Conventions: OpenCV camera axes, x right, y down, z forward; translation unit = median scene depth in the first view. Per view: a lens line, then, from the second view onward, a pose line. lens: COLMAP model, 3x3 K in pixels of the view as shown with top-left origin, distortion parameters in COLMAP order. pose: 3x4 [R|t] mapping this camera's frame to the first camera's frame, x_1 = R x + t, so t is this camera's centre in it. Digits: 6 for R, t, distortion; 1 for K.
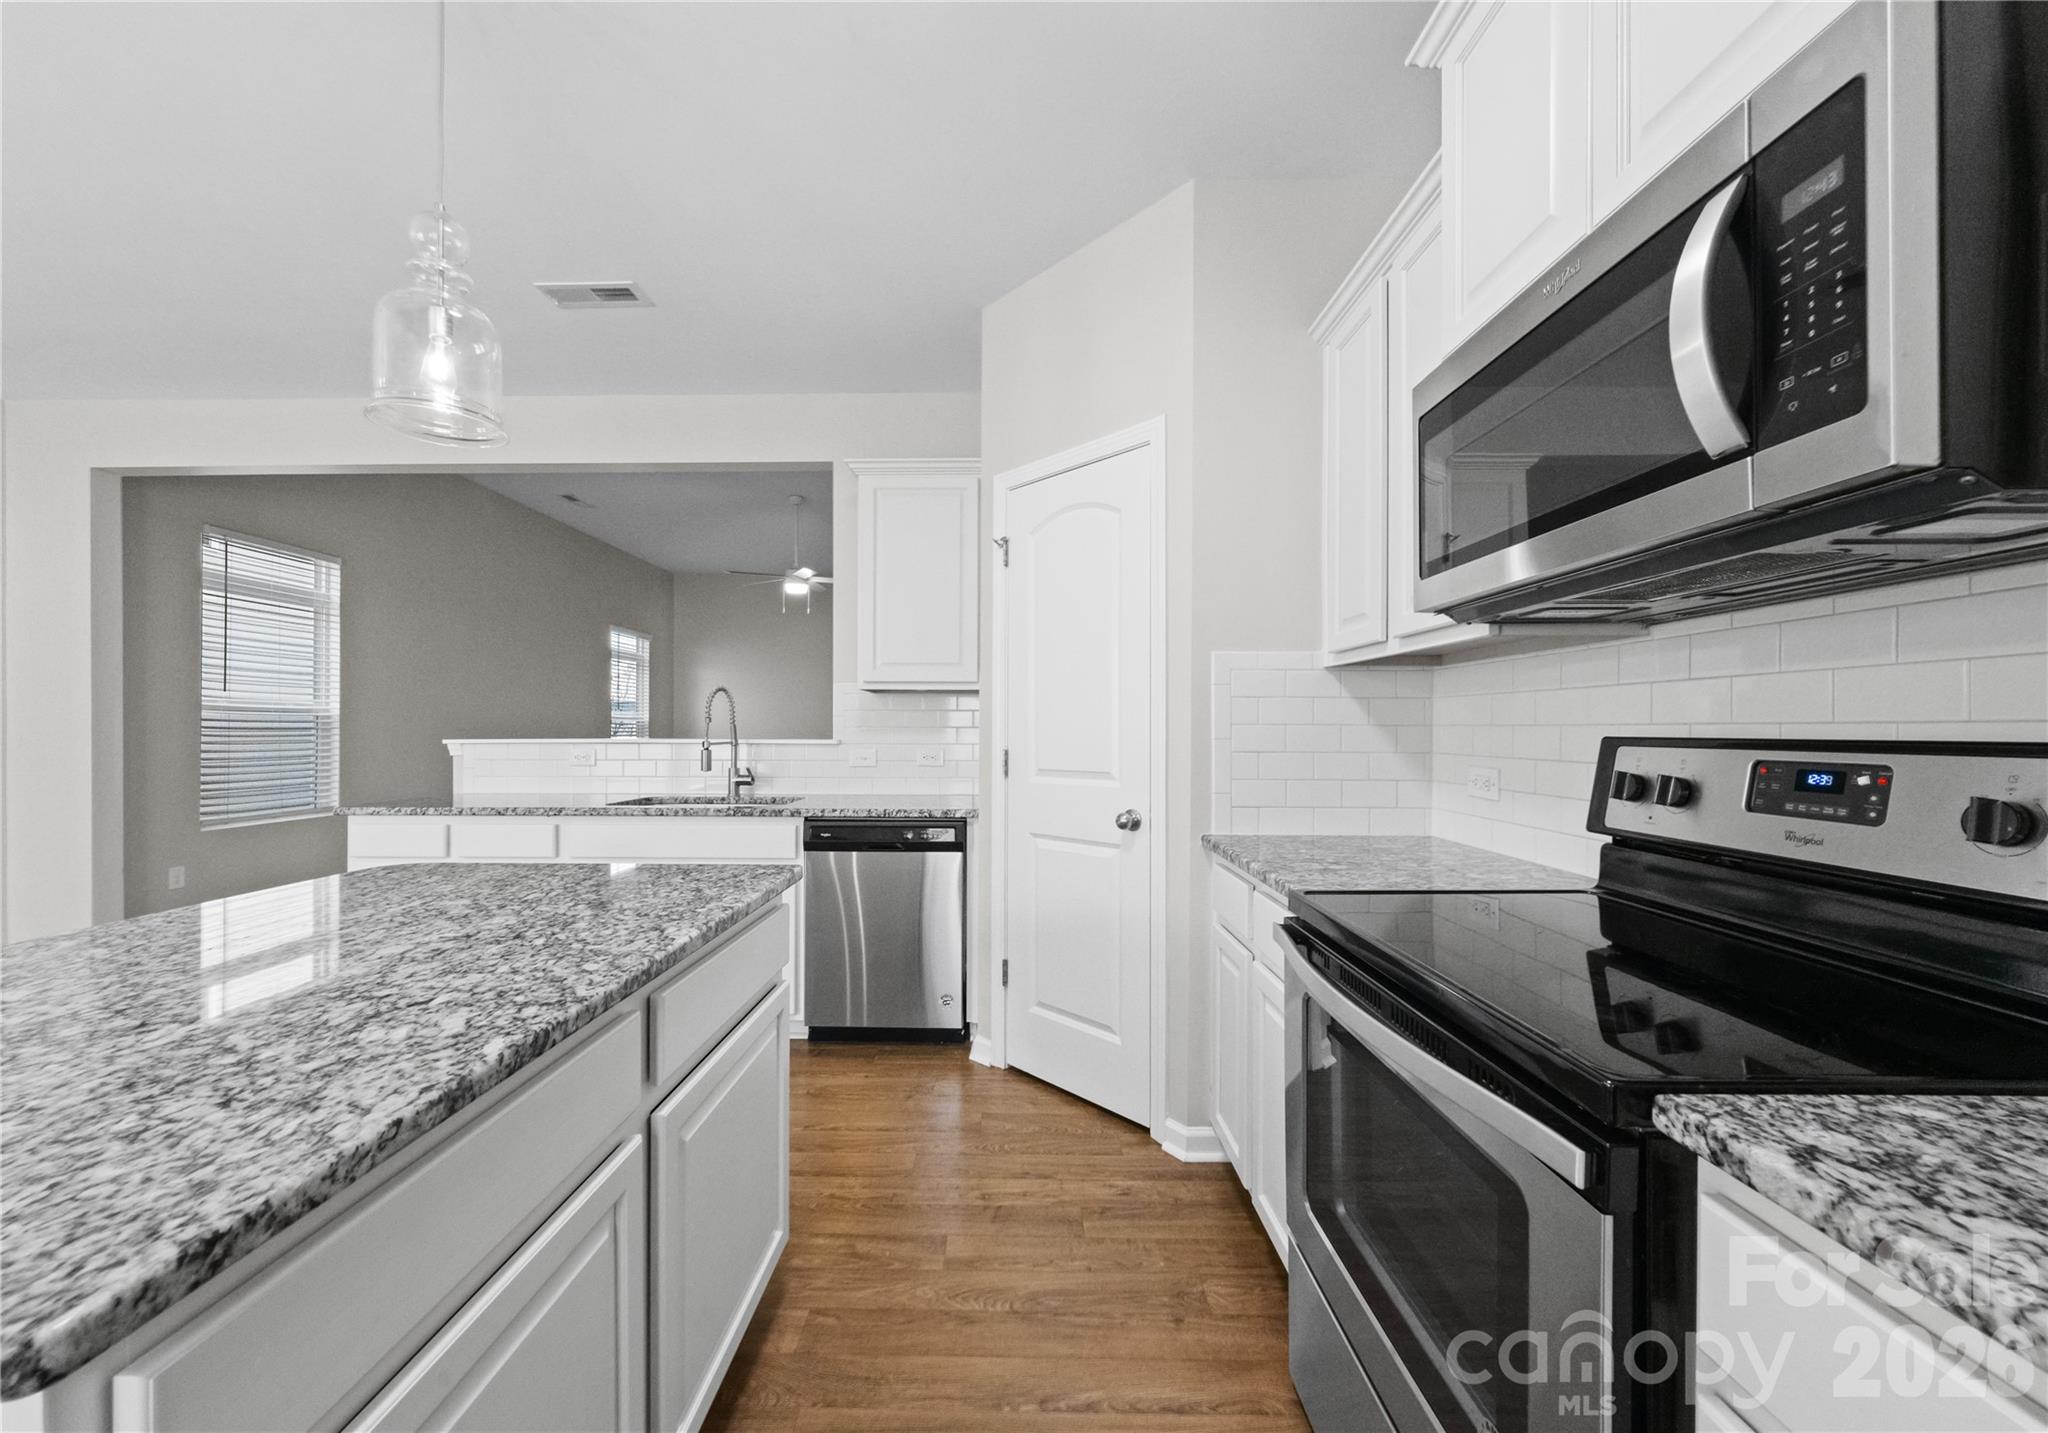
lens RADIAL K [[753.1, 0, 1015.8], [0, 753.1, 680.9], [0, 0, 1]] dist [0.000484, 0.000050]
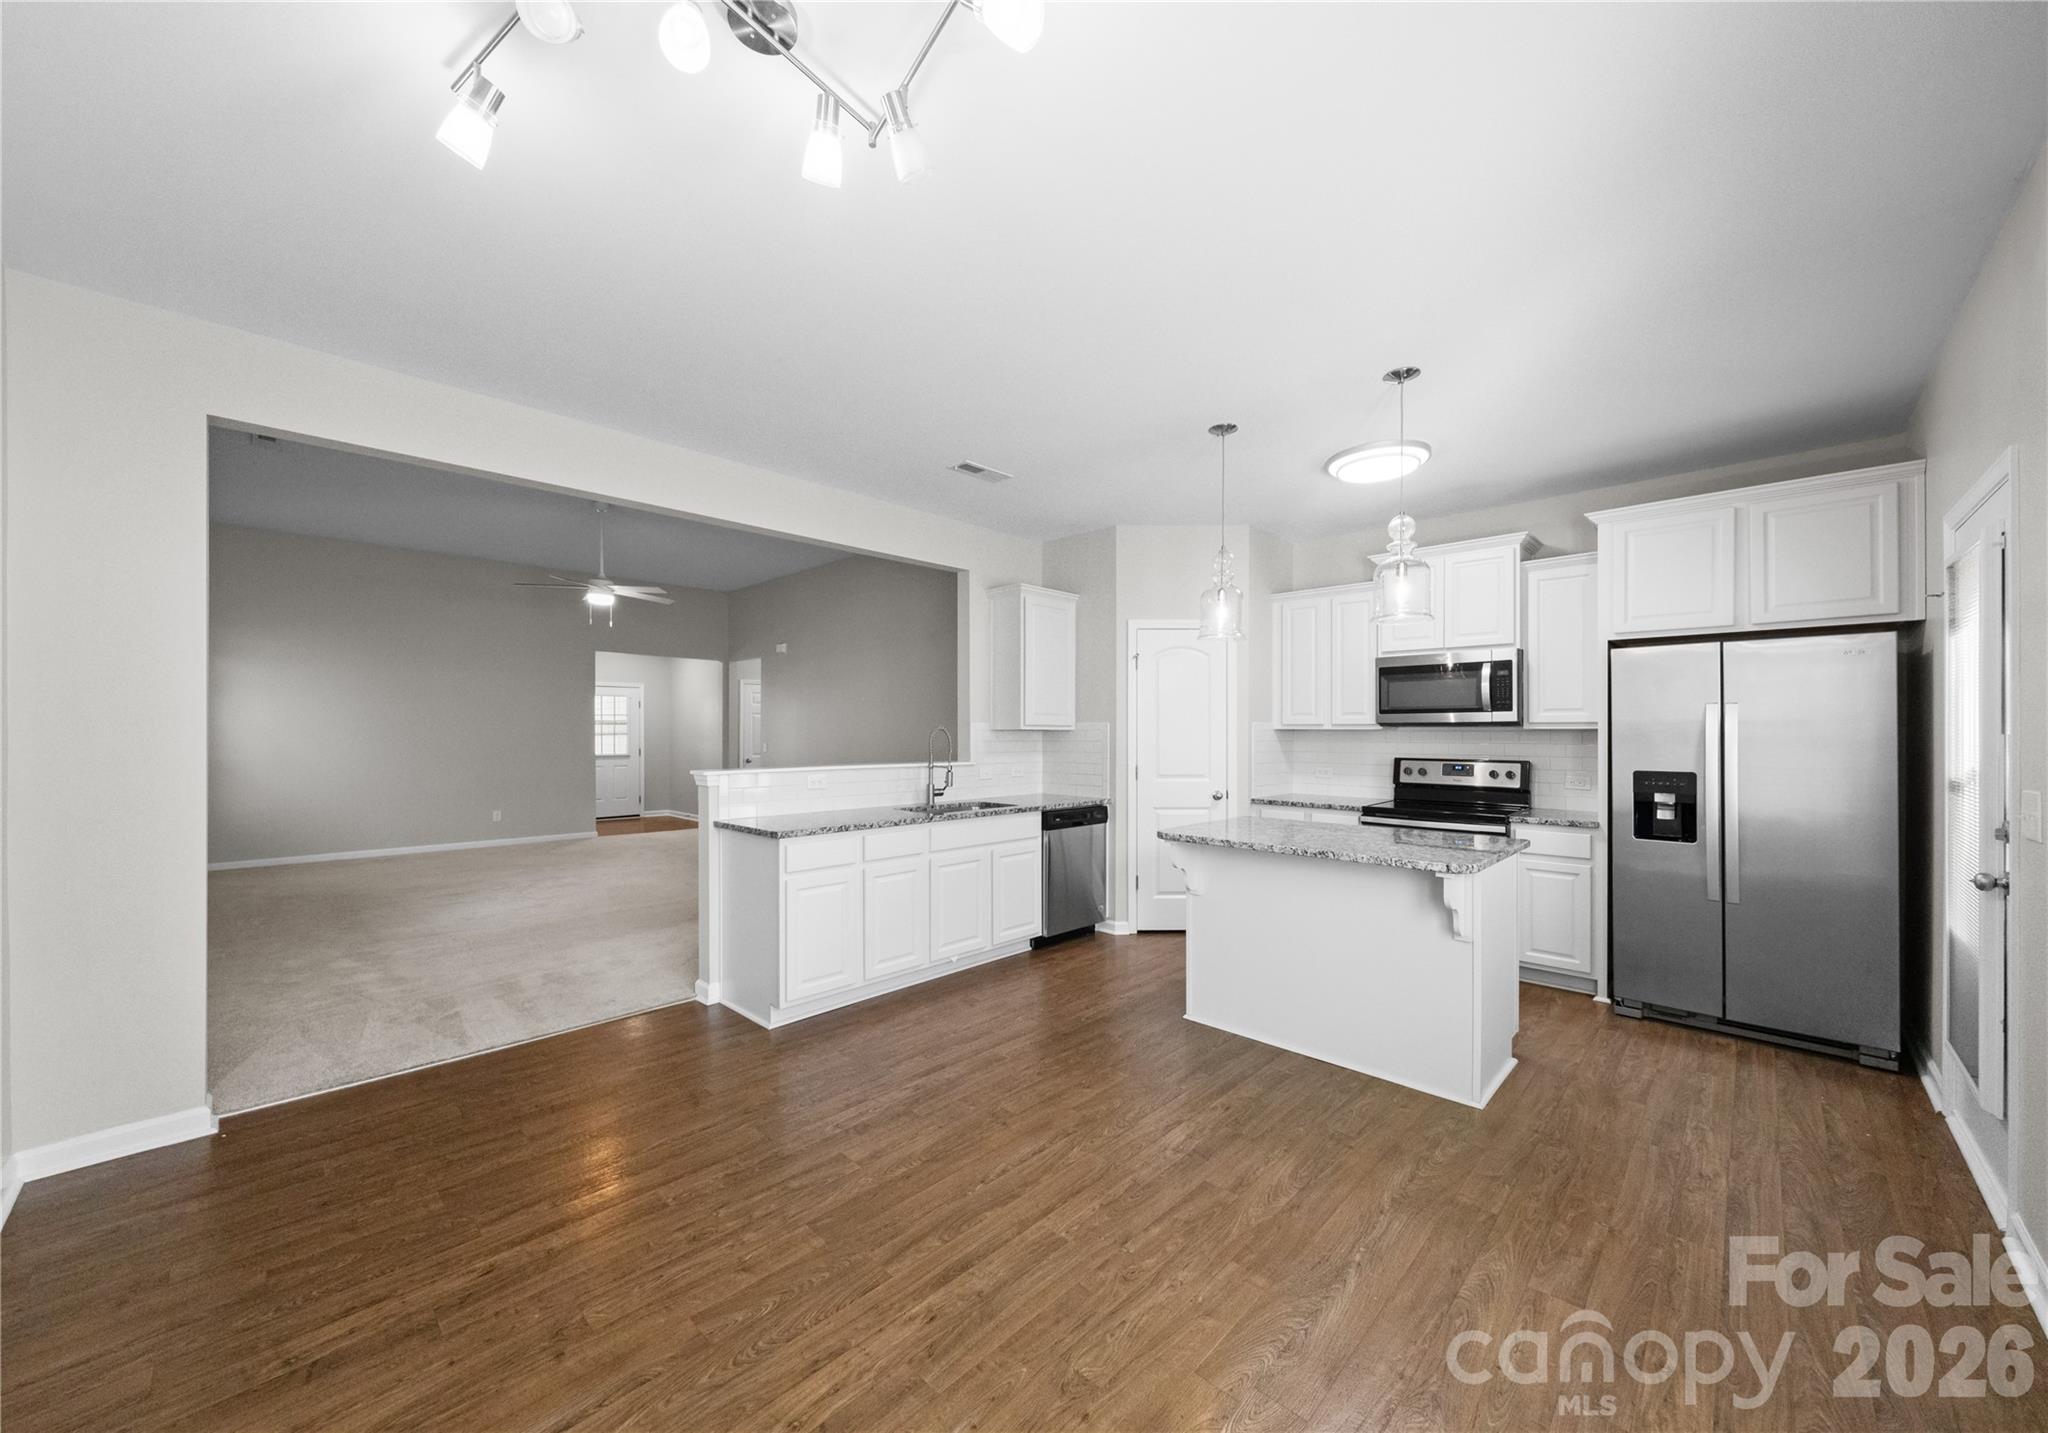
lens RADIAL K [[771.6, 0, 1024.0], [0, 771.6, 716.5], [0, 0, 1]] dist [-0.000396, -0.000073]
pose [[0.679675, 0.011242, 0.733427, -1.588690], [-0.047154, 0.998484, 0.028394, -0.072609], [-0.731996, -0.053883, 0.679175, -0.099967]]
